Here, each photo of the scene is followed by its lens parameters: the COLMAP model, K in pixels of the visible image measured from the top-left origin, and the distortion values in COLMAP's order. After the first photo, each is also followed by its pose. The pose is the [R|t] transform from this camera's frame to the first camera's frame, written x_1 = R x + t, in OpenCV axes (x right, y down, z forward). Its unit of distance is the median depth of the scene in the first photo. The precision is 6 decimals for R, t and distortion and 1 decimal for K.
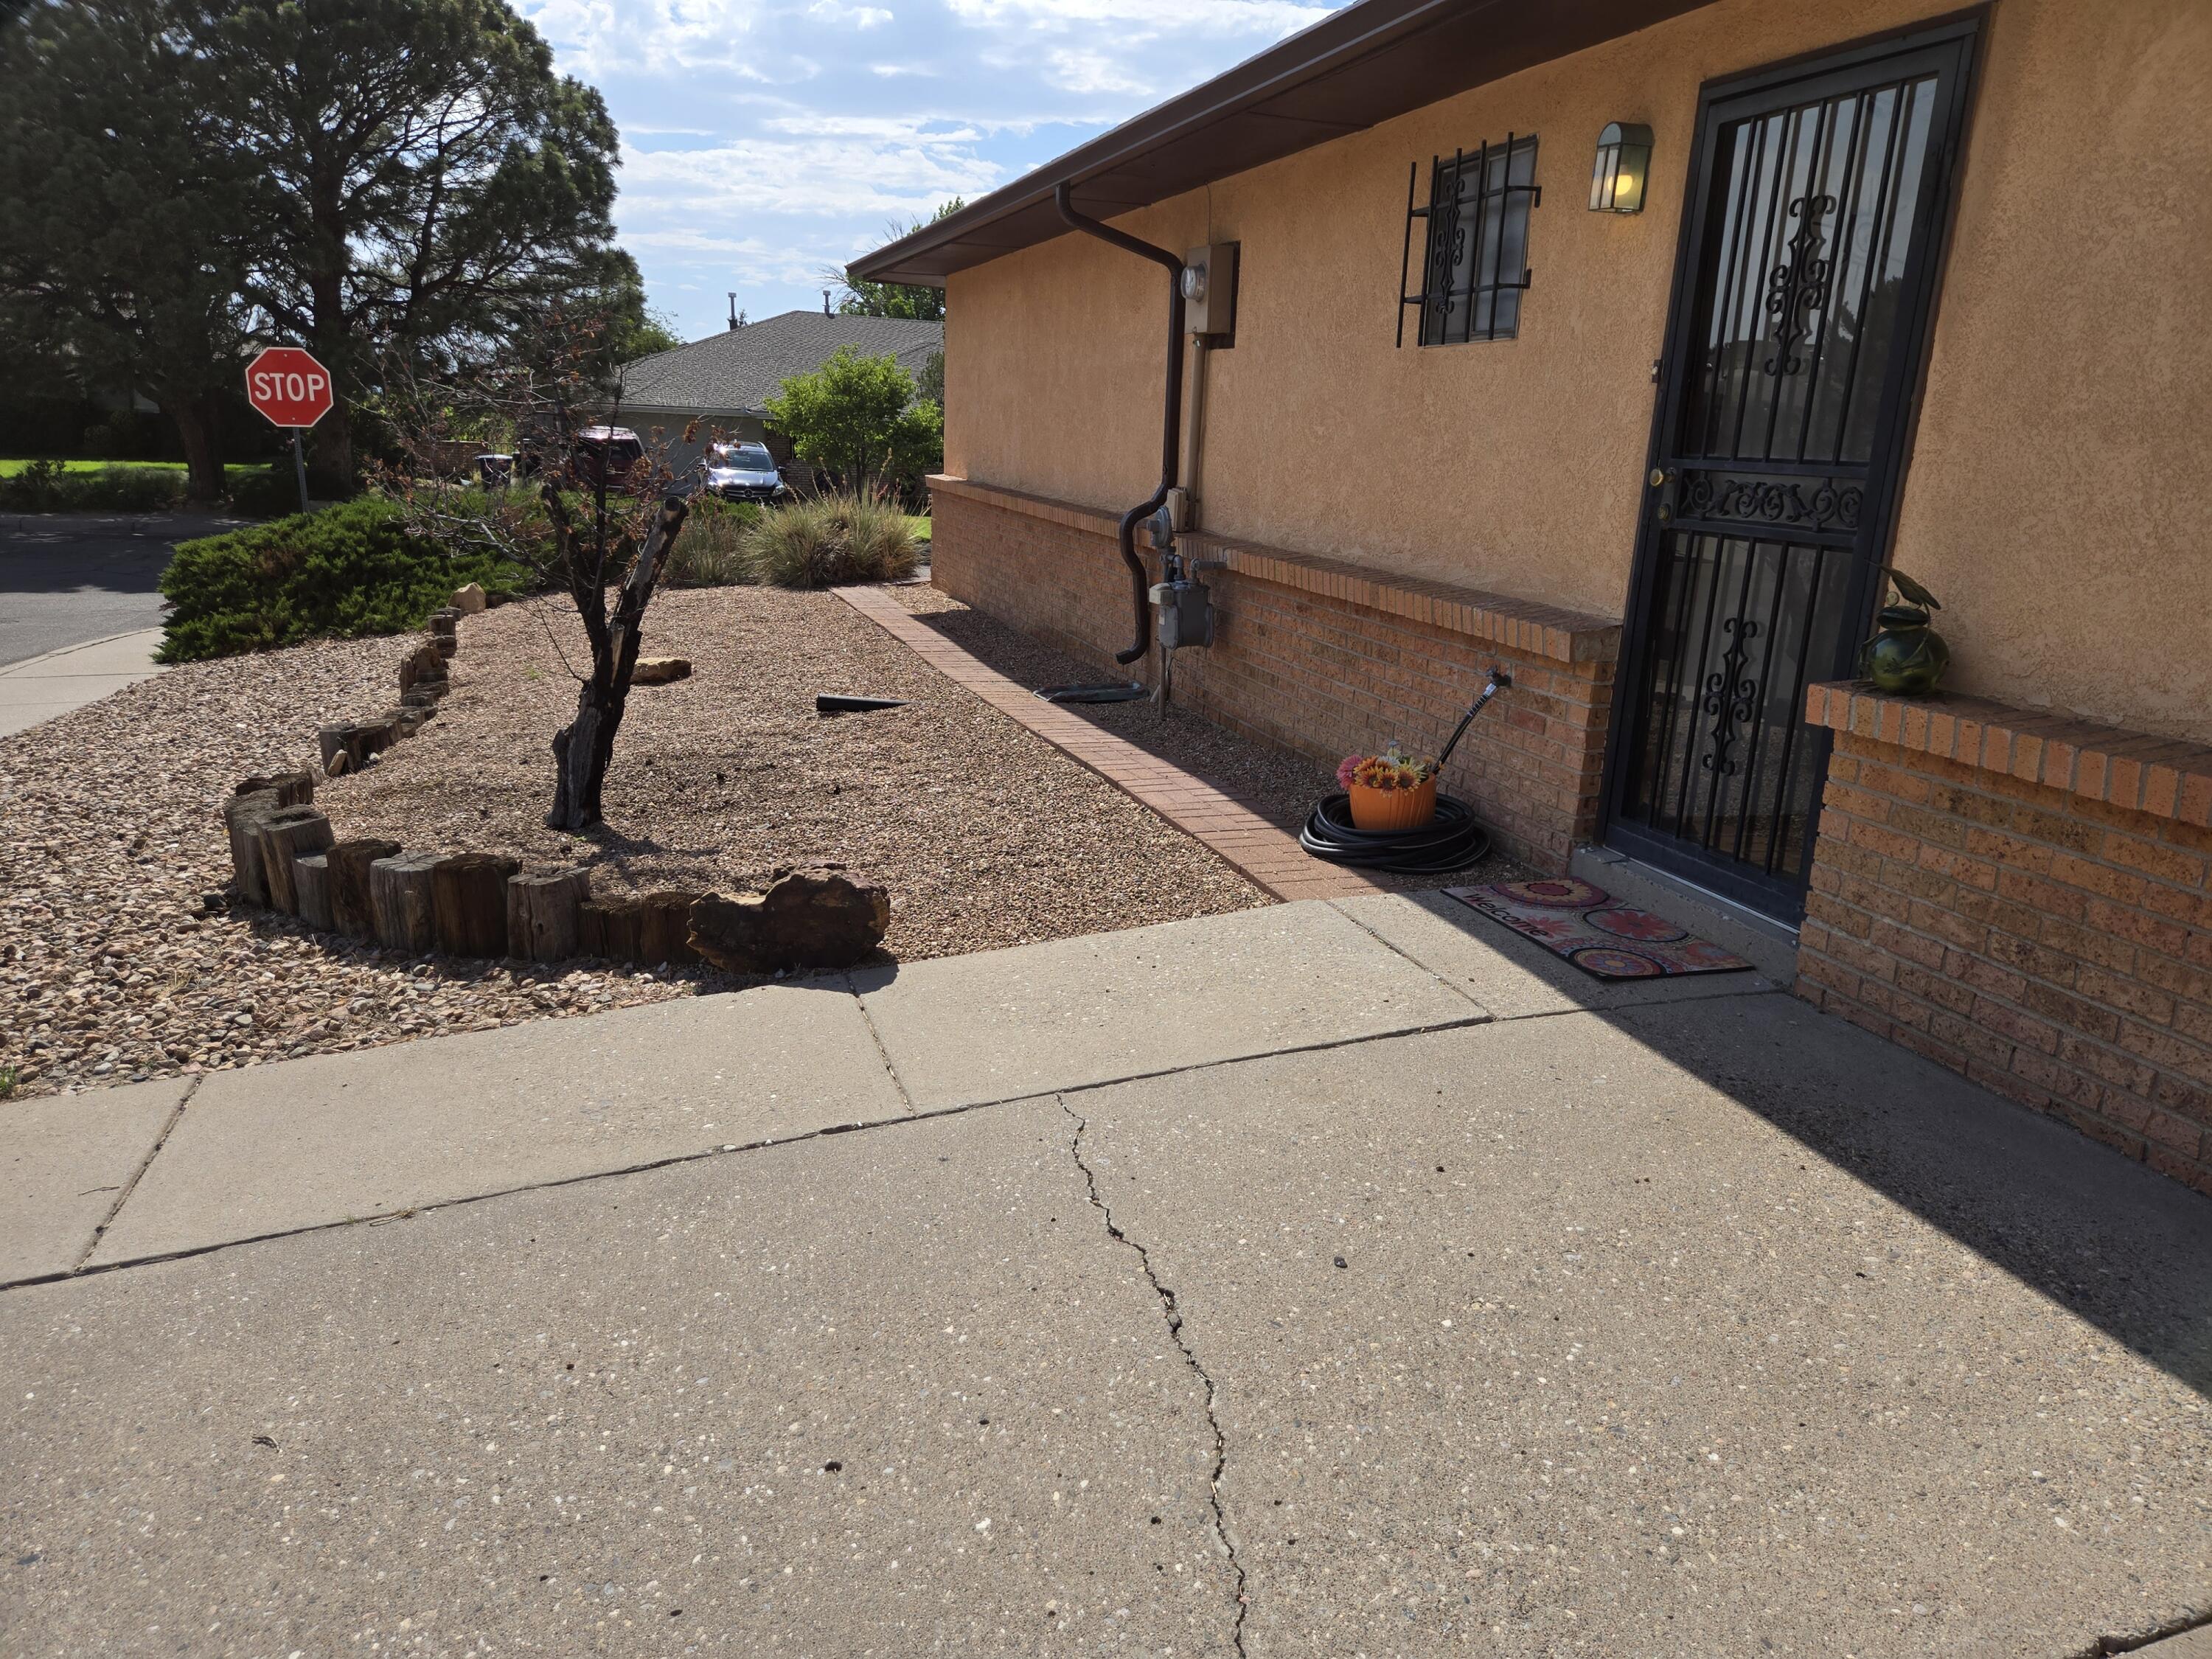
lens RADIAL K [[1485.6, 0, 1099.2], [0, 1485.6, 838.0], [0, 0, 1]] dist [0.067069, -0.060027]
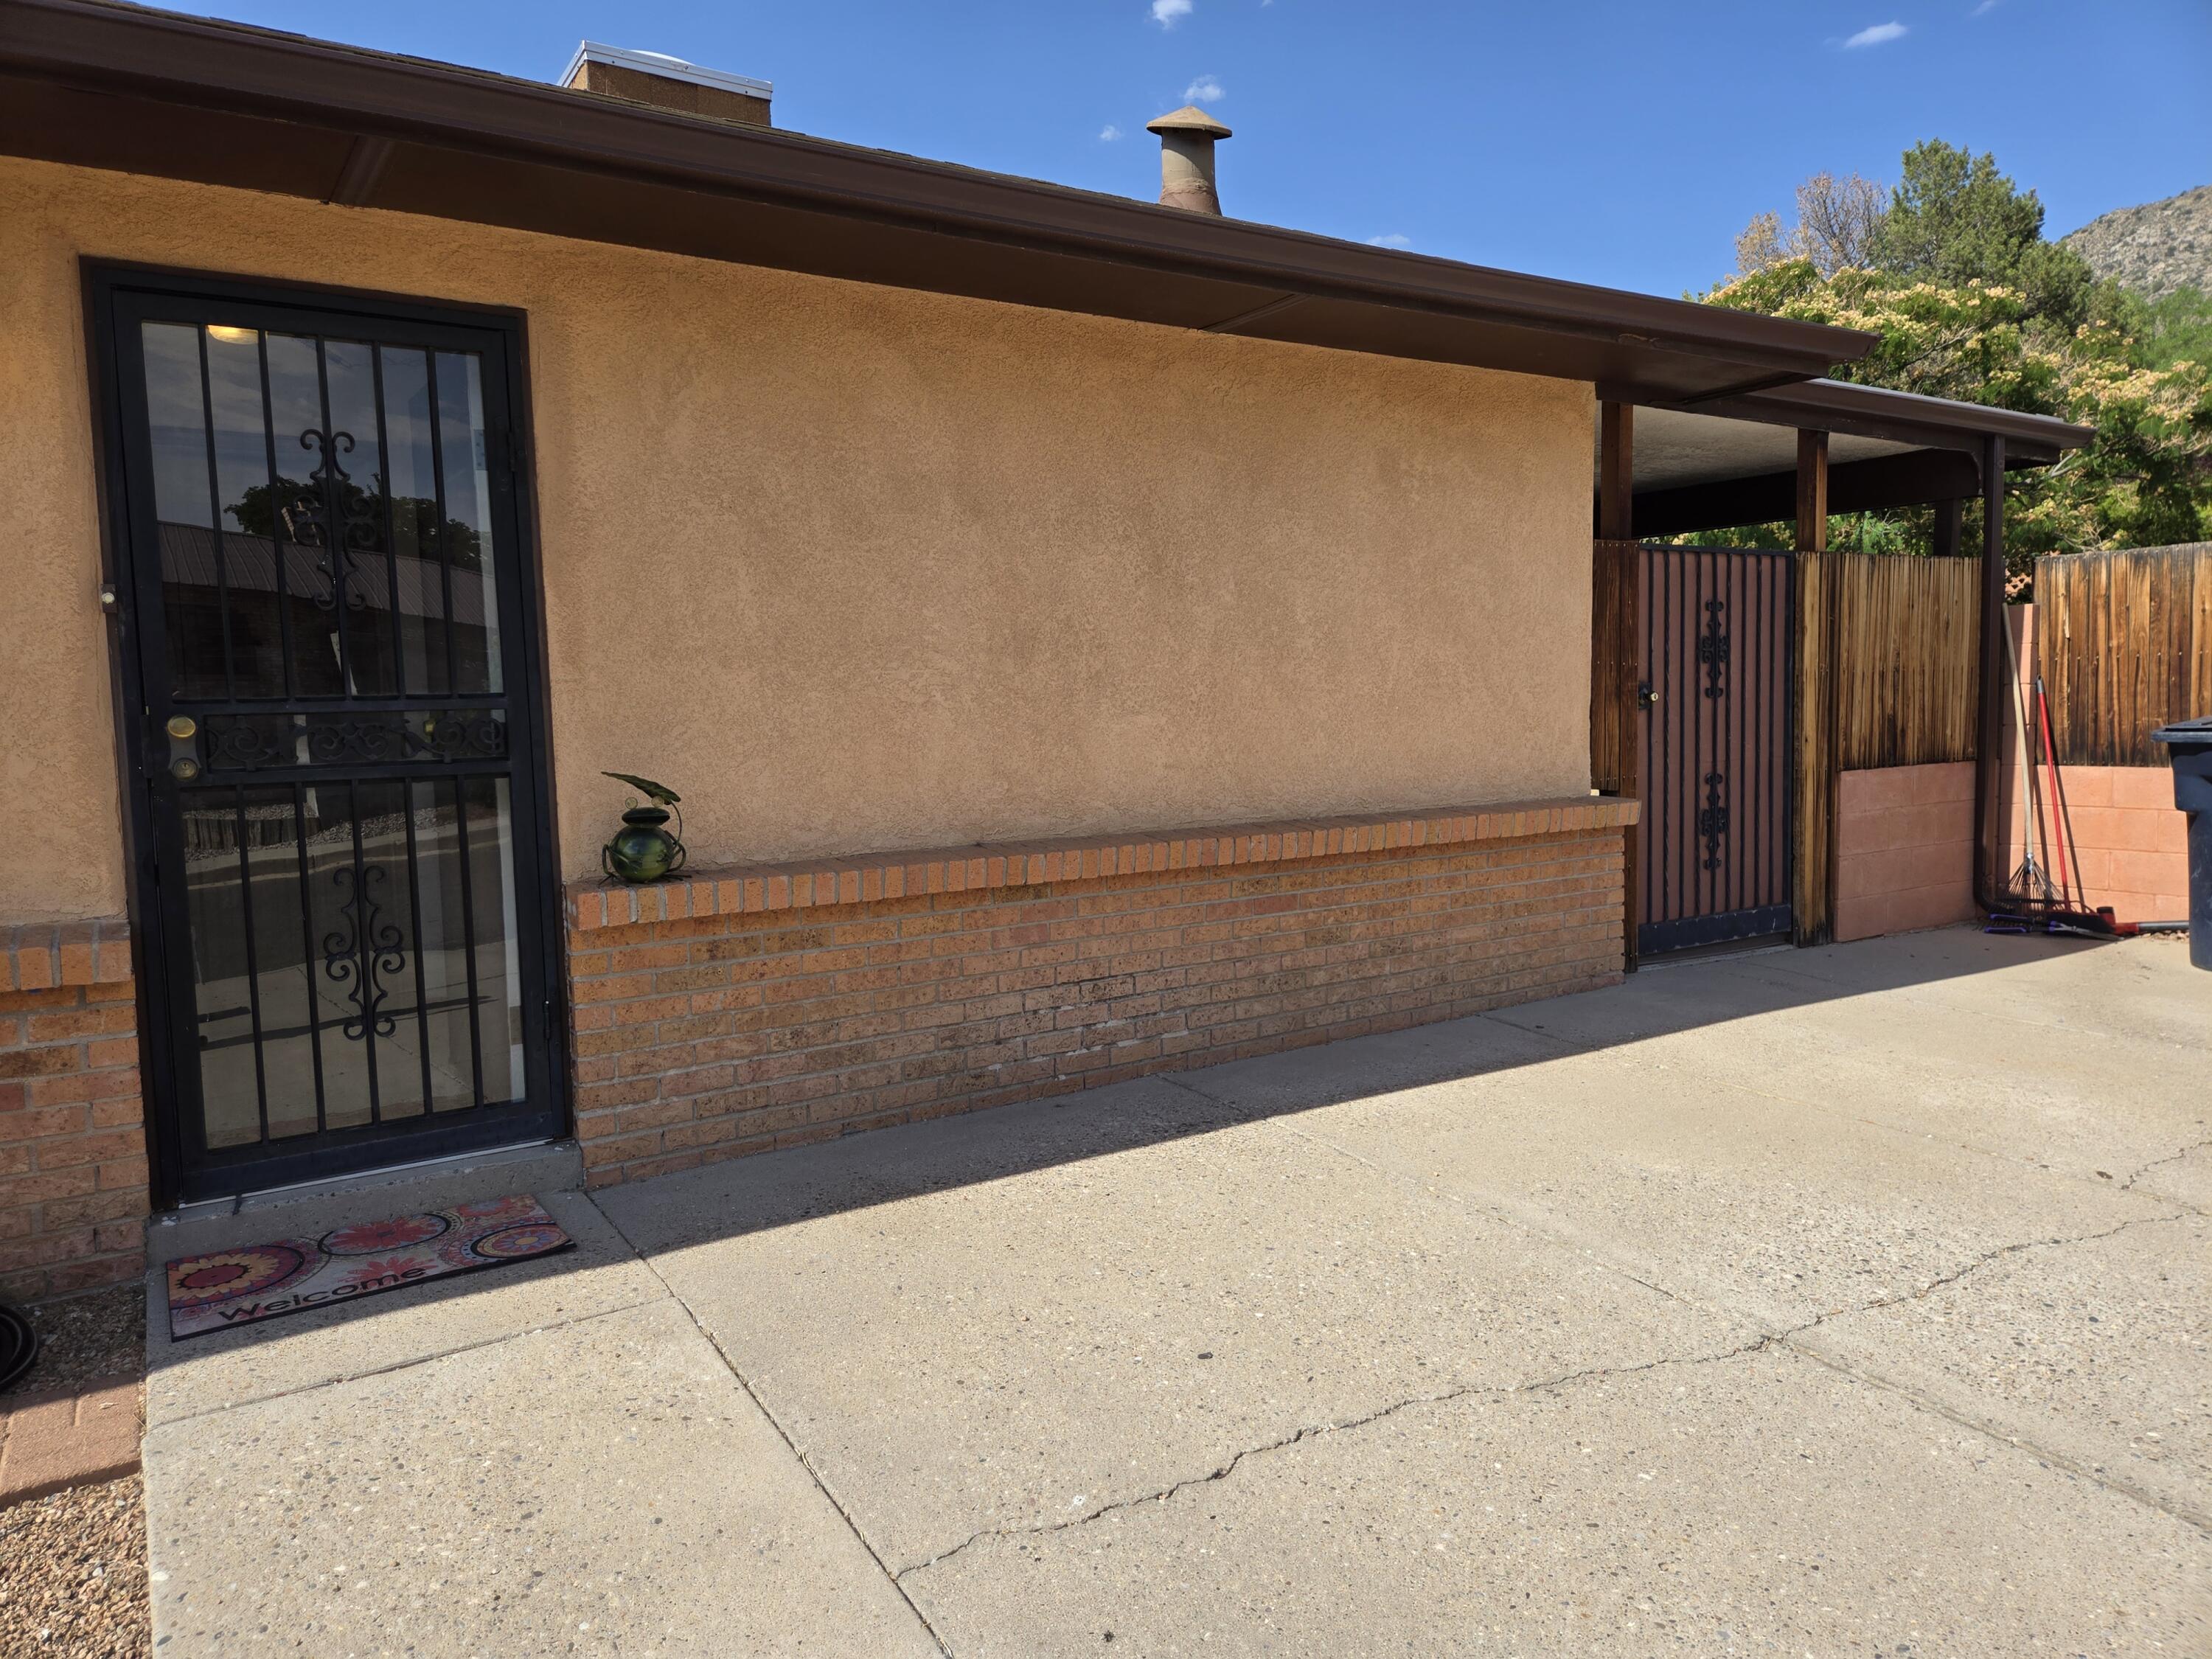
lens RADIAL K [[1485.6, 0, 1119.6], [0, 1485.6, 824.7], [0, 0, 1]] dist [0.067069, -0.060027]
pose [[-0.272078, -0.114538, 0.955434, -0.560780], [0.272670, 0.943019, 0.190698, -0.216986], [-0.922835, 0.312402, -0.225344, 0.767251]]
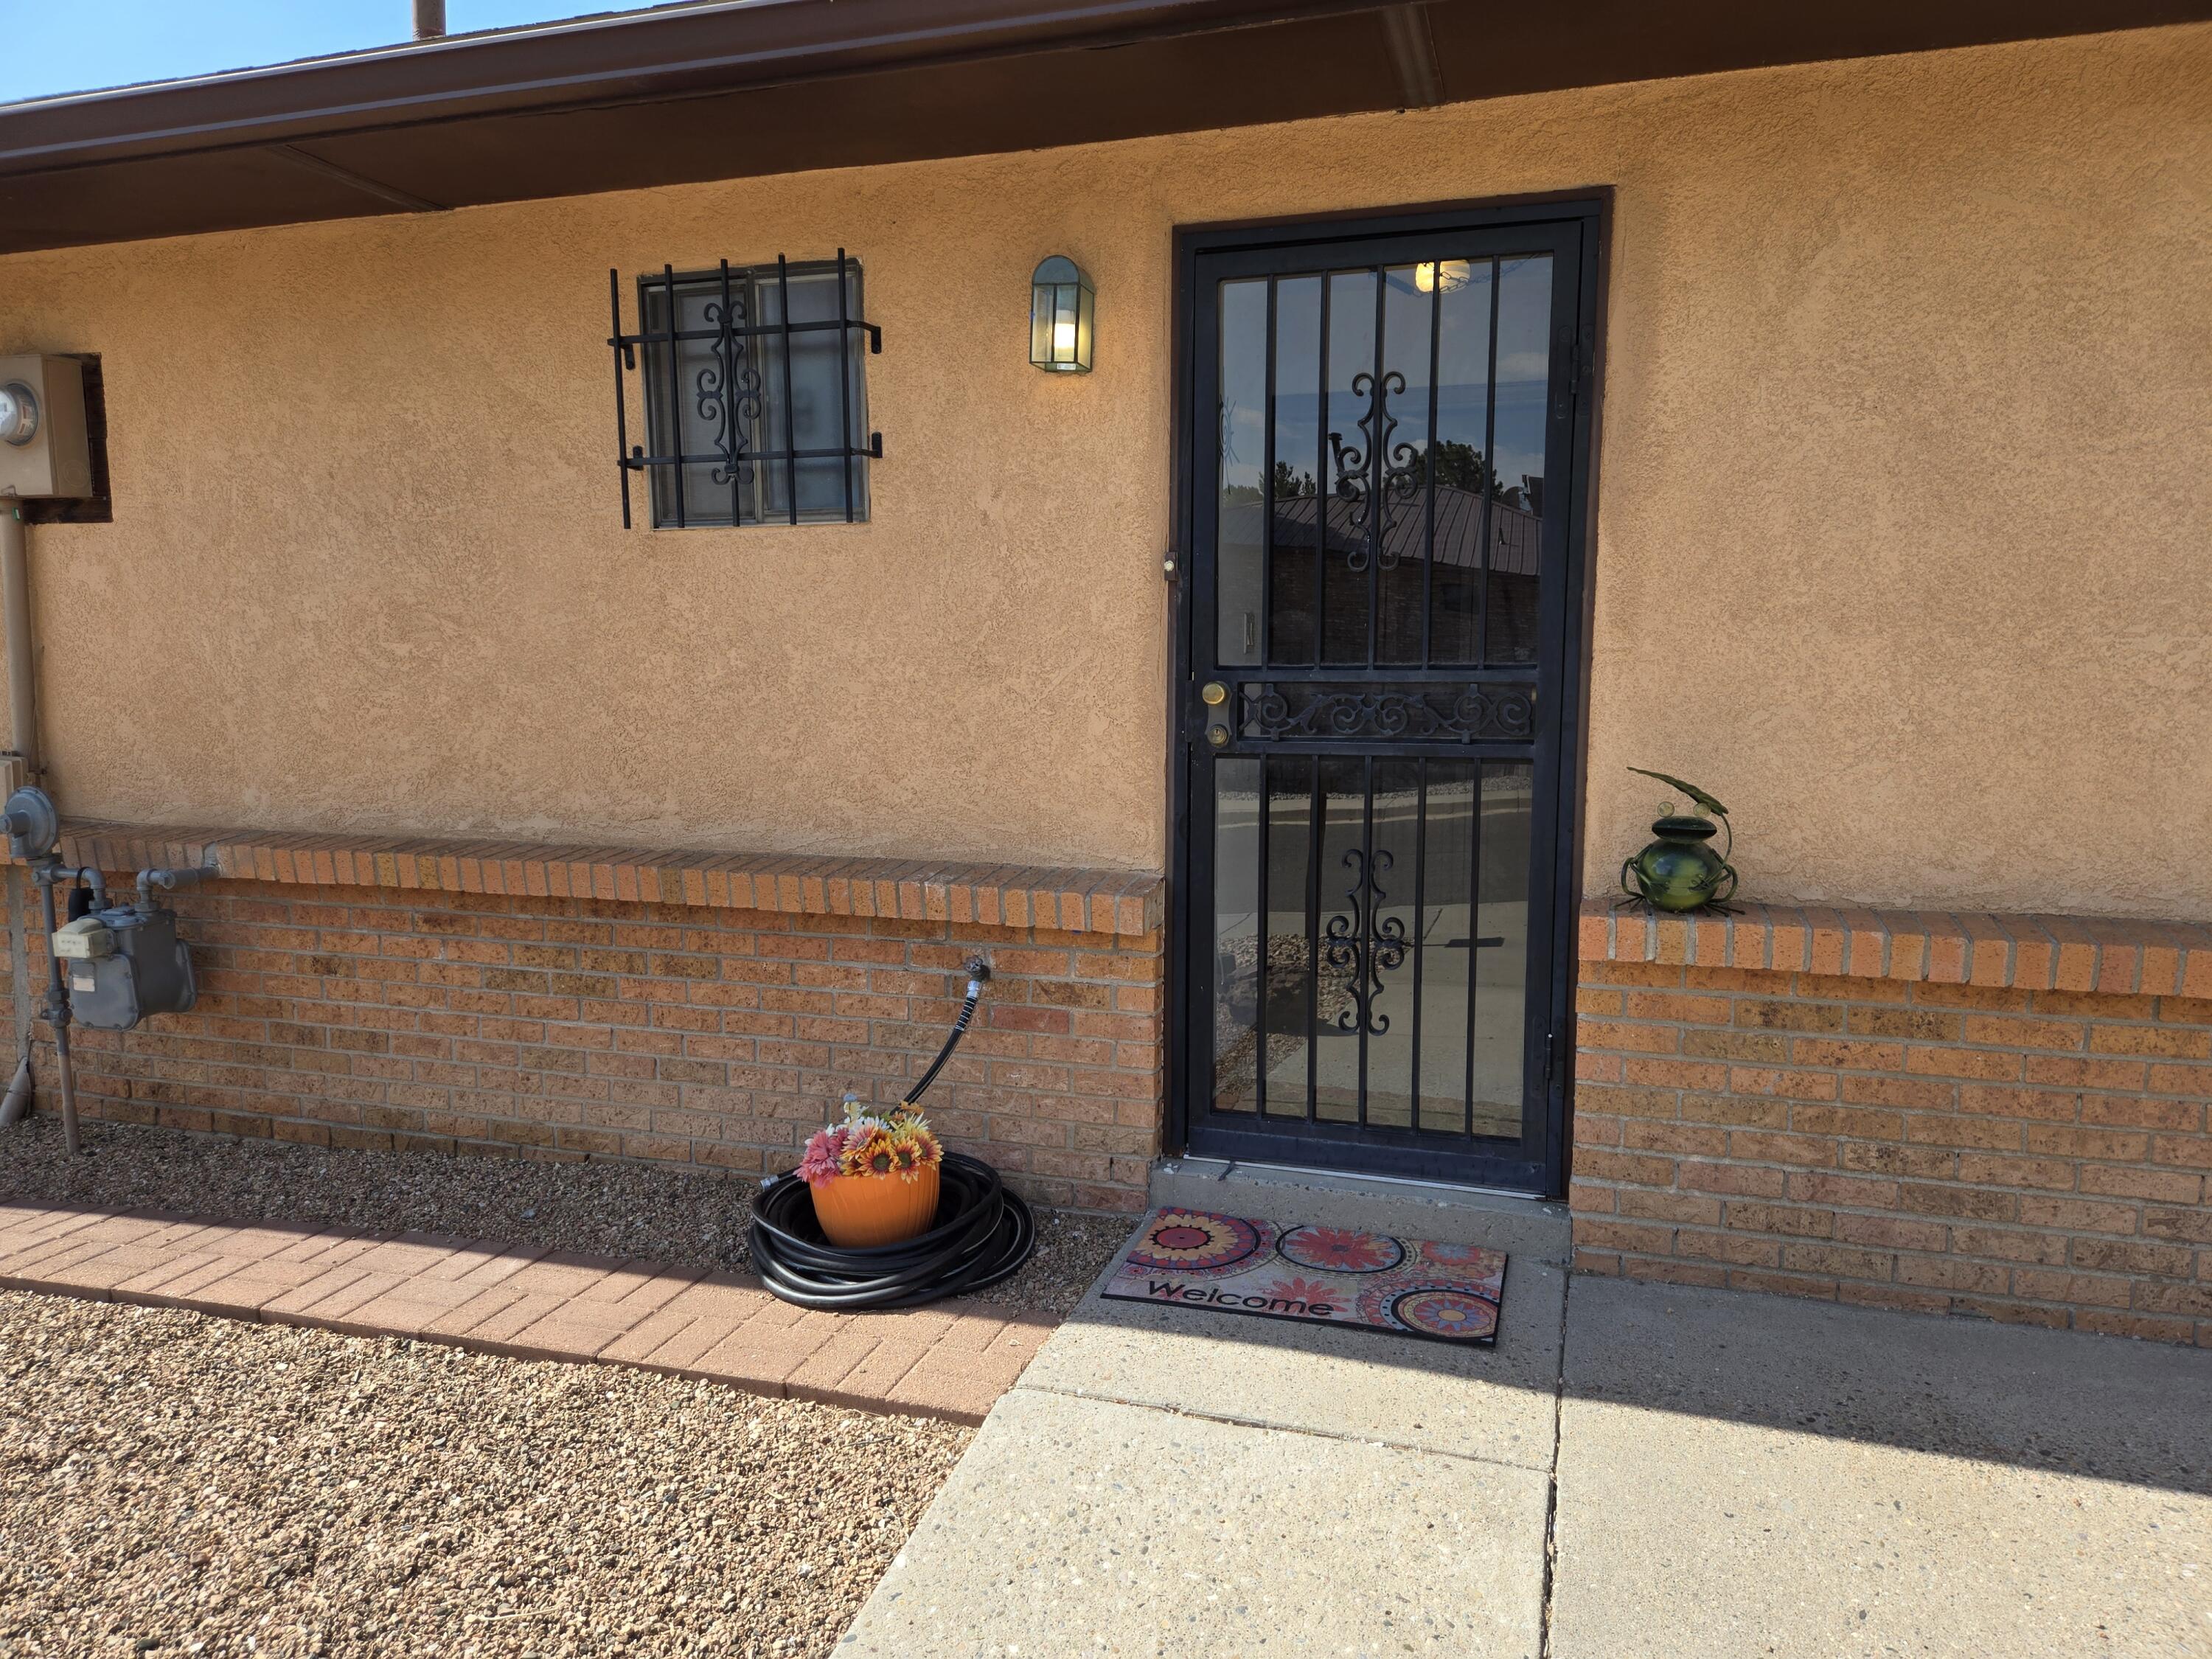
lens RADIAL K [[1485.6, 0, 1108.7], [0, 1485.6, 829.1], [0, 0, 1]] dist [0.067069, -0.060027]
pose [[0.581370, -0.132524, 0.802774, -0.321174], [0.239588, 0.970784, -0.013250, -0.179791], [-0.777565, 0.200038, 0.596136, 0.608824]]
